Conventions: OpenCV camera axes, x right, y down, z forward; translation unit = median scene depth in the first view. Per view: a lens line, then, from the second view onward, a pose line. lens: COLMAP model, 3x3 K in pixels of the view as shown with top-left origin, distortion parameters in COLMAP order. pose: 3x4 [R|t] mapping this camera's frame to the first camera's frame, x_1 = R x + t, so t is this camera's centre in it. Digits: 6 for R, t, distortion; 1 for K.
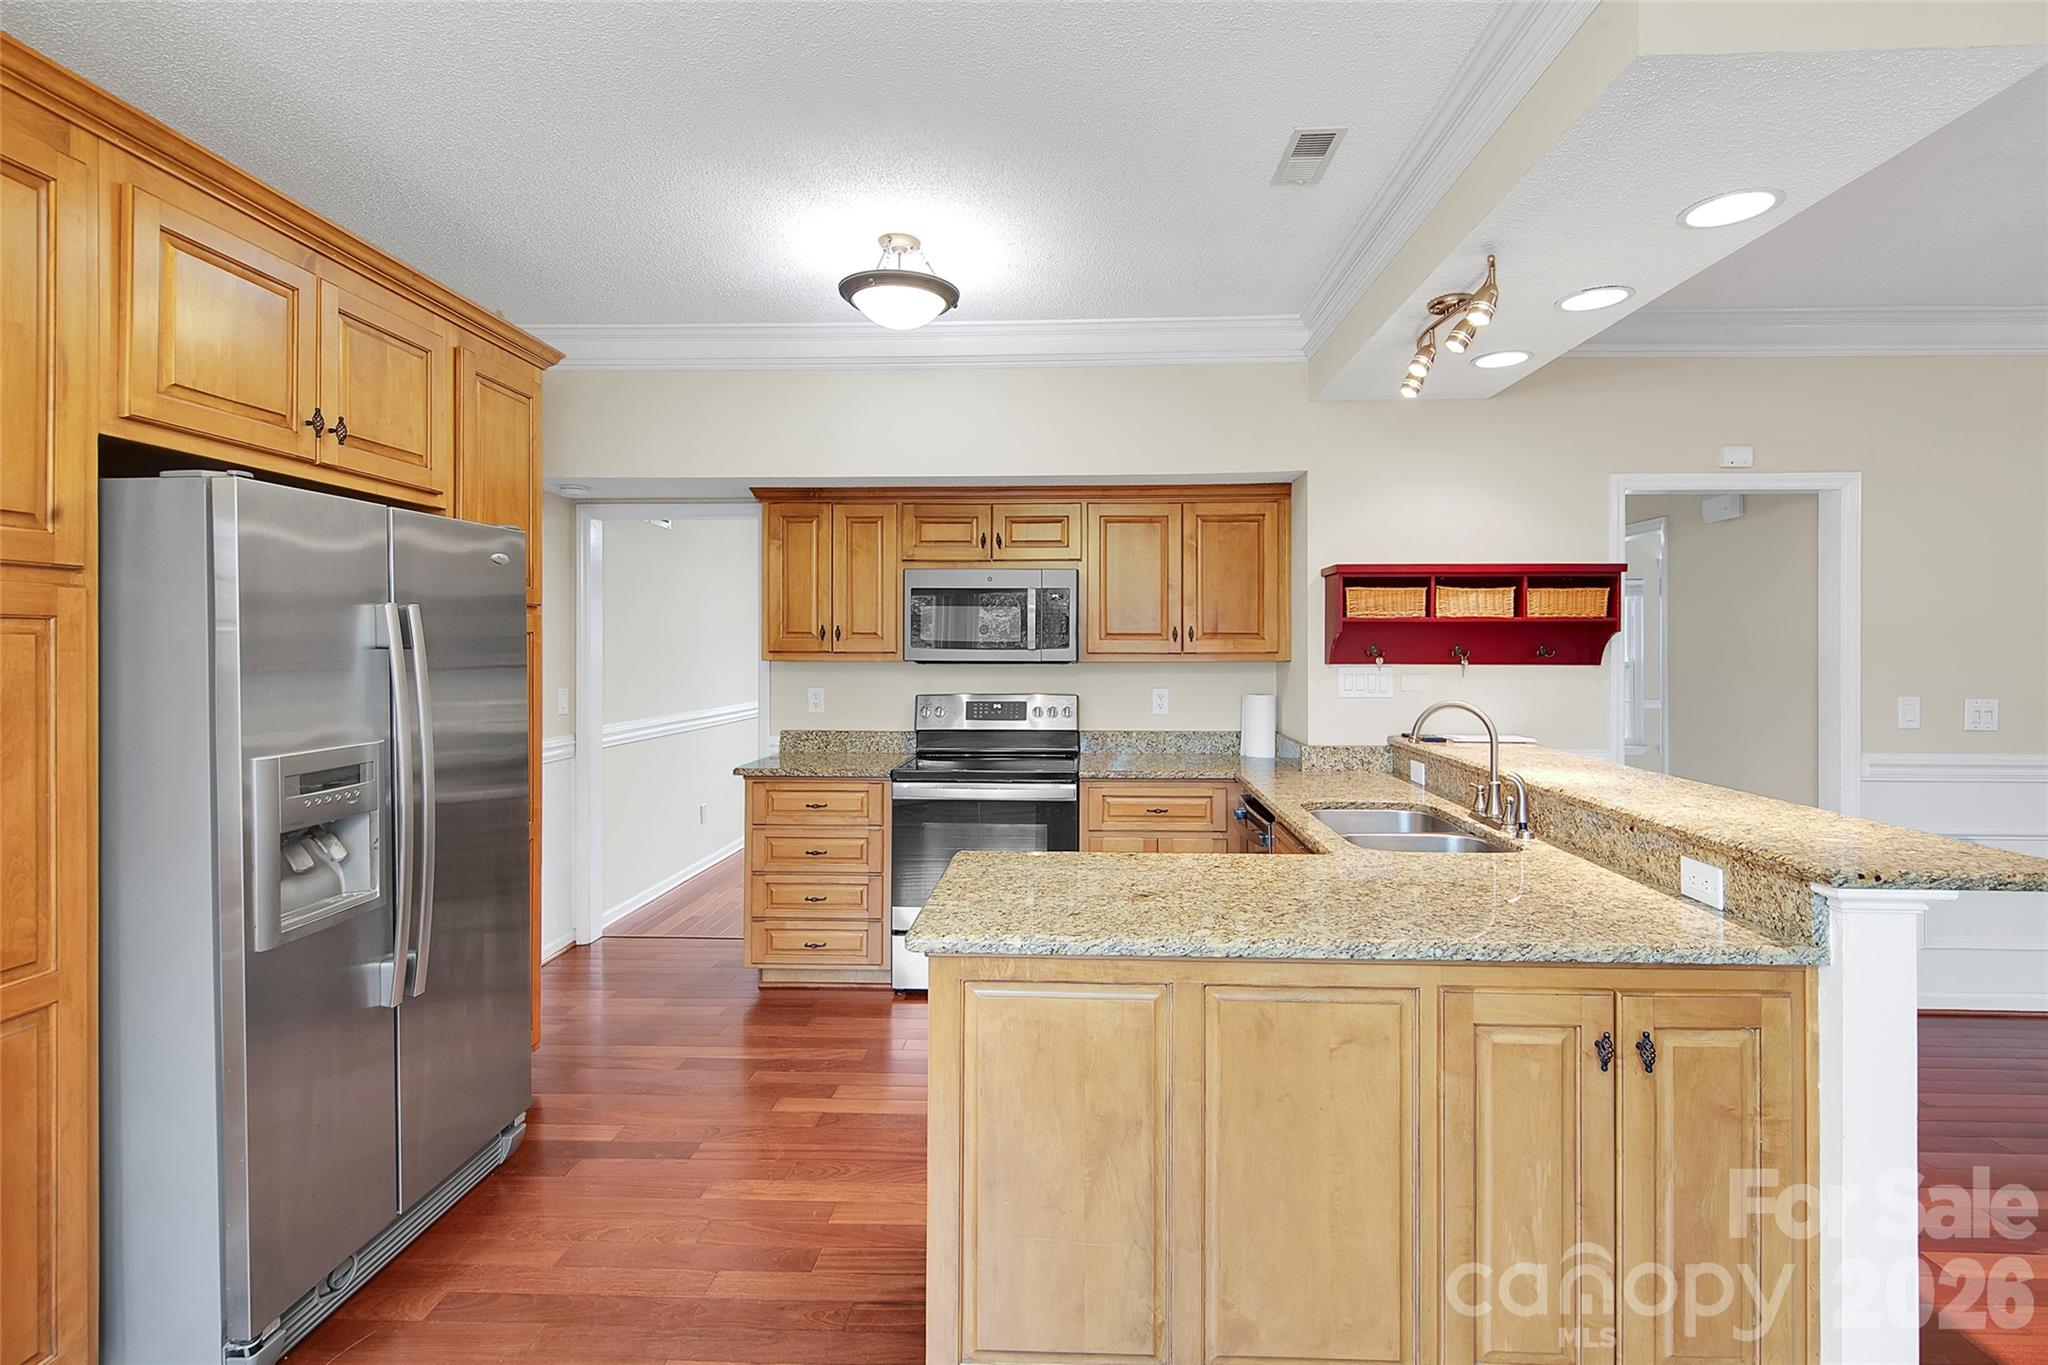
lens RADIAL K [[974.4, 0, 1032.7], [0, 974.4, 643.0], [0, 0, 1]] dist [0.004301, -0.000292]
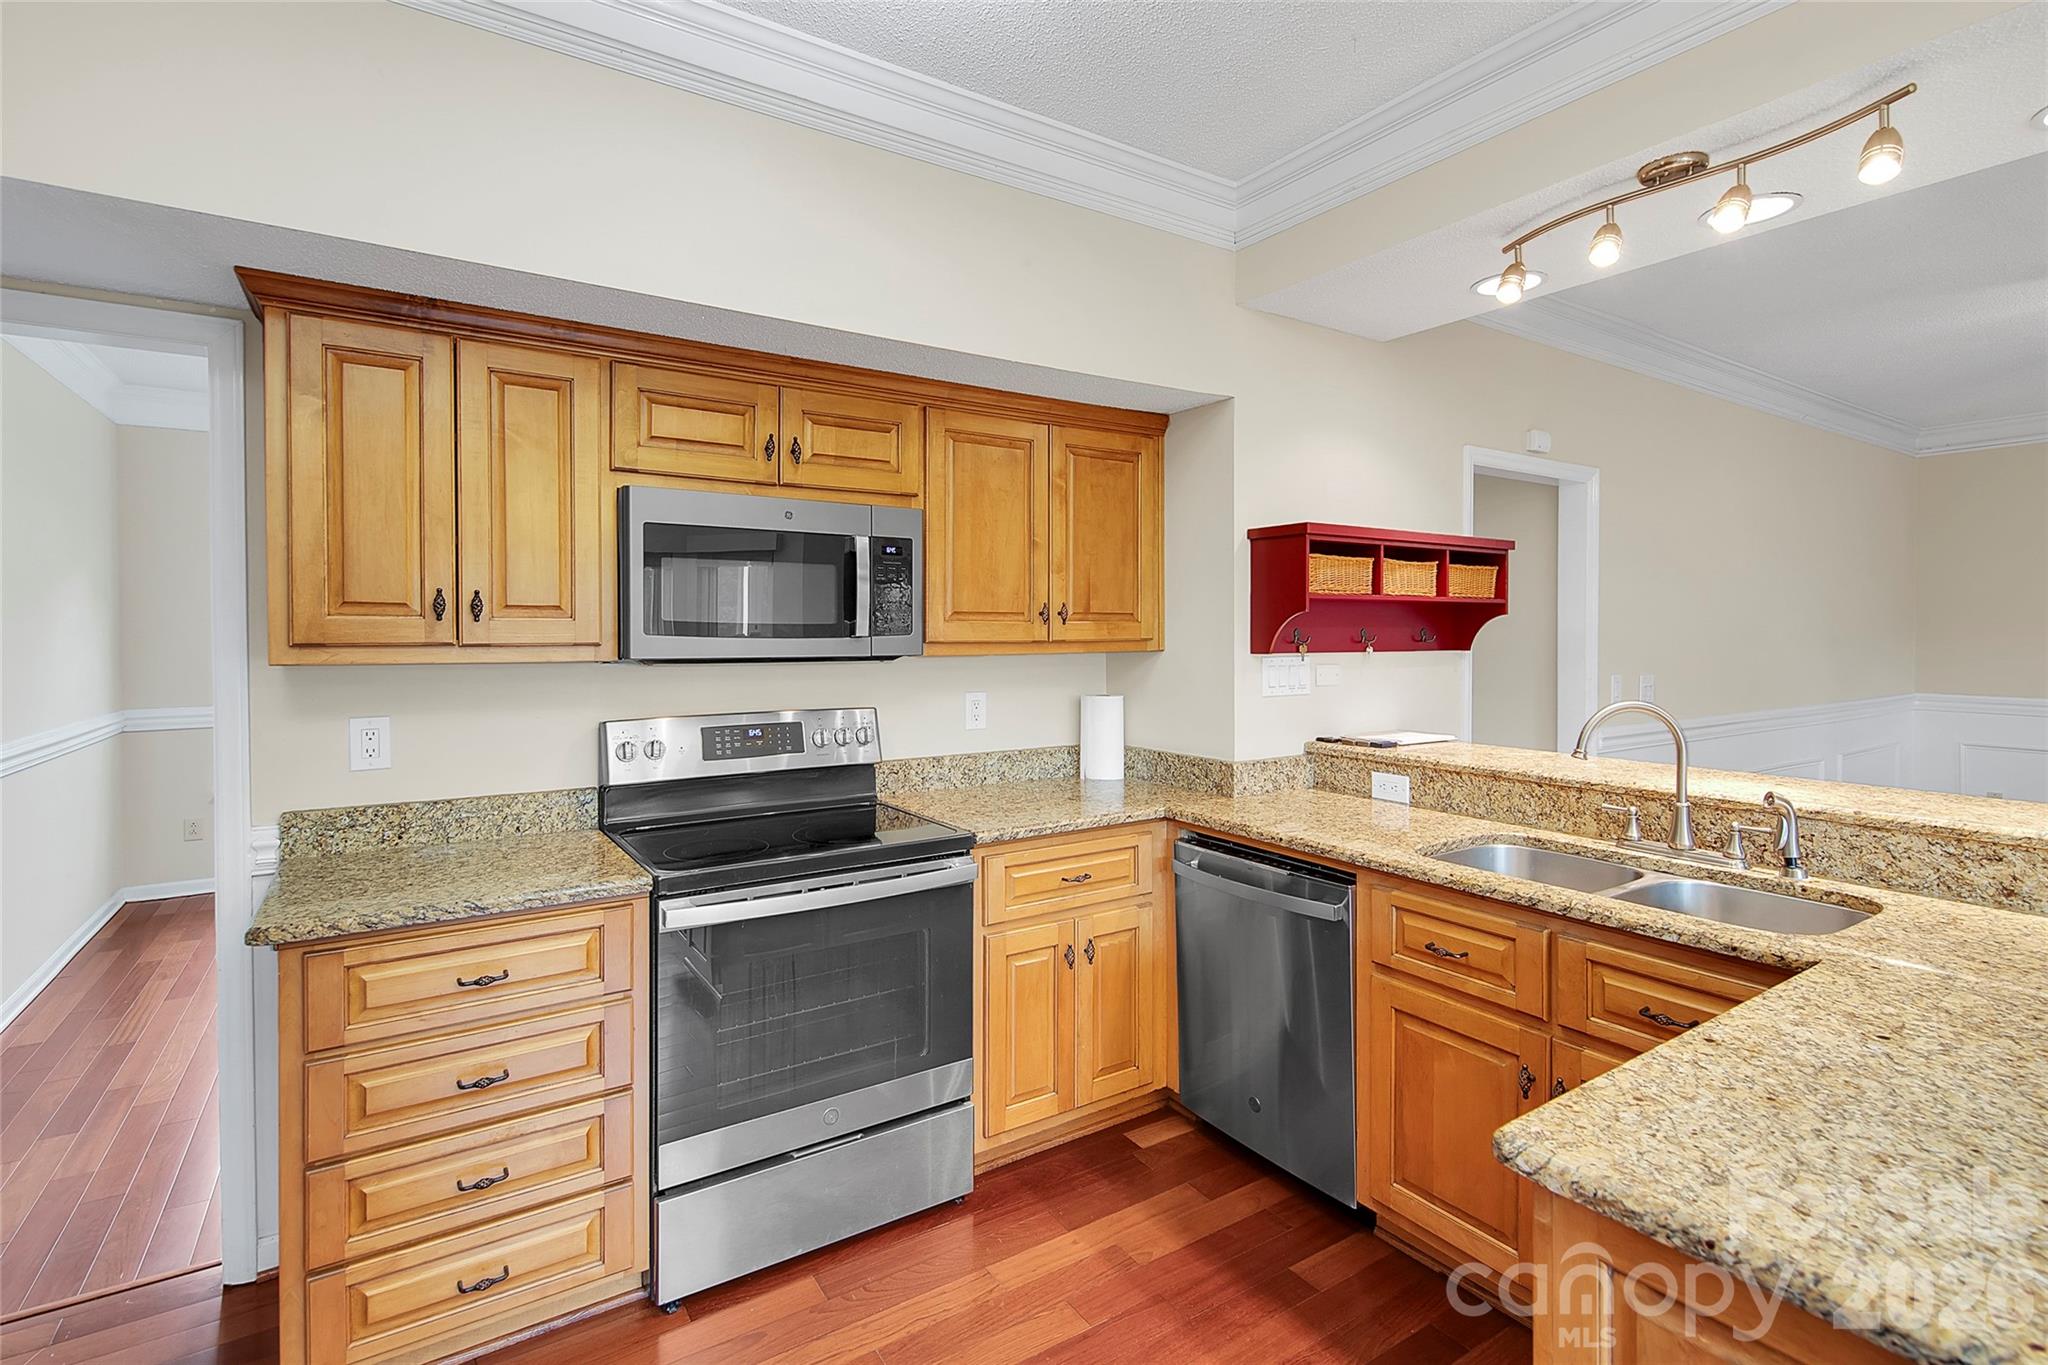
lens RADIAL K [[974.4, 0, 1032.7], [0, 974.4, 643.0], [0, 0, 1]] dist [0.004301, -0.000292]
pose [[0.803184, -0.009287, 0.595659, -0.275148], [0.001052, 0.999899, 0.014171, 0.001931], [-0.595730, -0.010756, 0.803113, 0.457361]]
